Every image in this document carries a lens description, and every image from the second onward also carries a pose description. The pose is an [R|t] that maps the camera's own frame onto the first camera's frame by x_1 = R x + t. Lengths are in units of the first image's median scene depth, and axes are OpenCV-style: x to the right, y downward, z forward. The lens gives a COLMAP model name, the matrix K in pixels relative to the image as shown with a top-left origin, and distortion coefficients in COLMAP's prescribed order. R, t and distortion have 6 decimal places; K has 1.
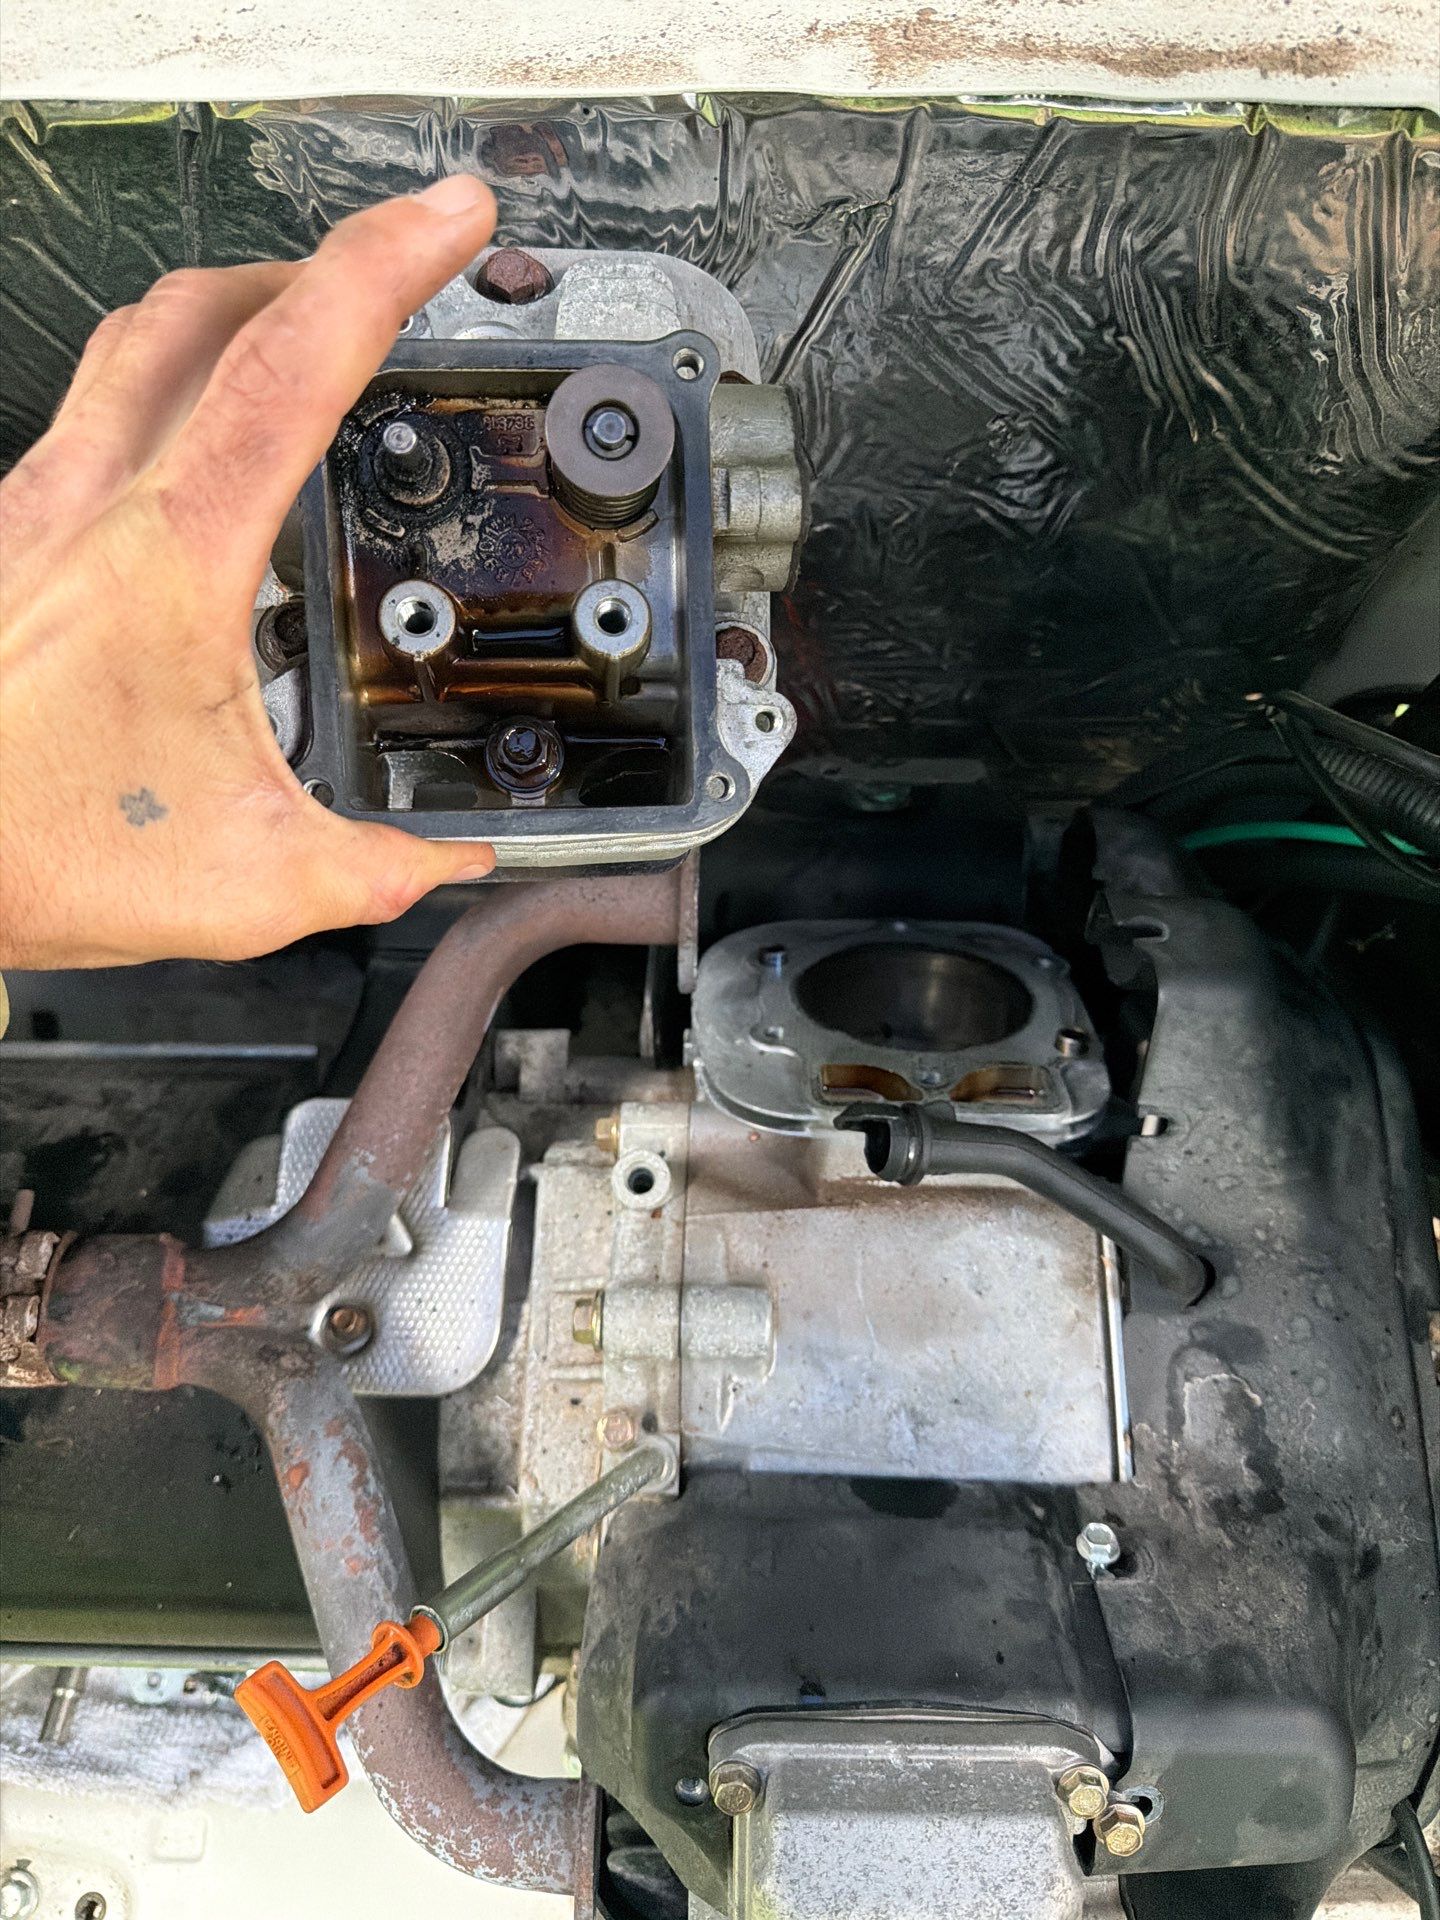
lens RADIAL K [[1421.5, 0, 720.0], [0, 1421.5, 960.0], [0, 0, 1]] dist [-0.067646, 0.032366]
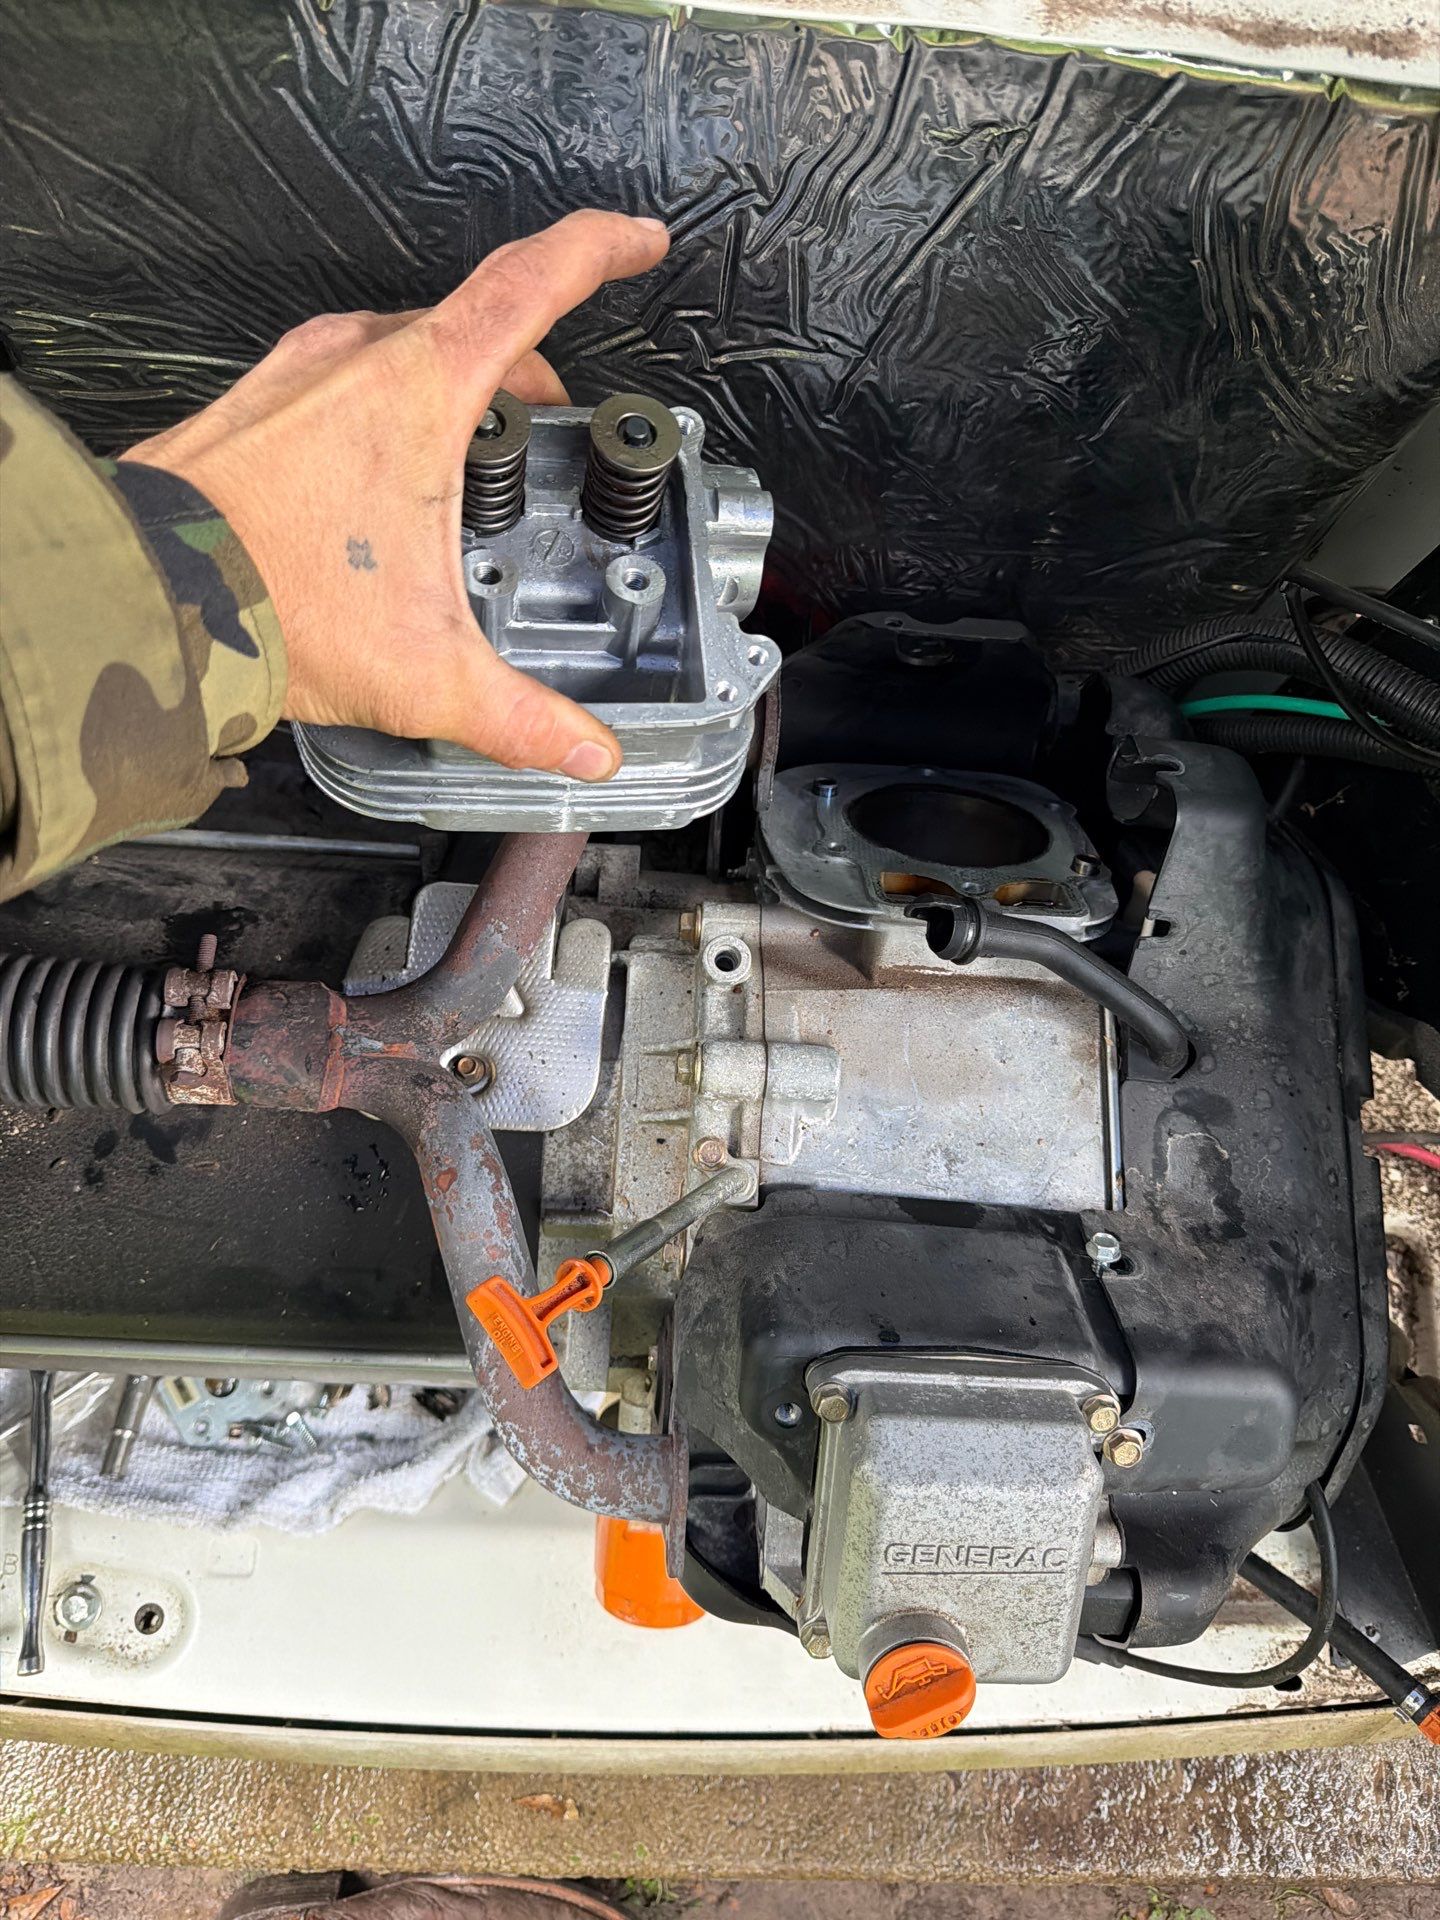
lens RADIAL K [[1386.7, 0, 720.0], [0, 1386.7, 960.0], [0, 0, 1]] dist [-0.030939, -0.000351]
pose [[0.996454, 0.047507, 0.069445, -0.153891], [-0.052298, 0.996253, 0.068885, 0.084155], [-0.065912, -0.072272, 0.995205, -0.169890]]
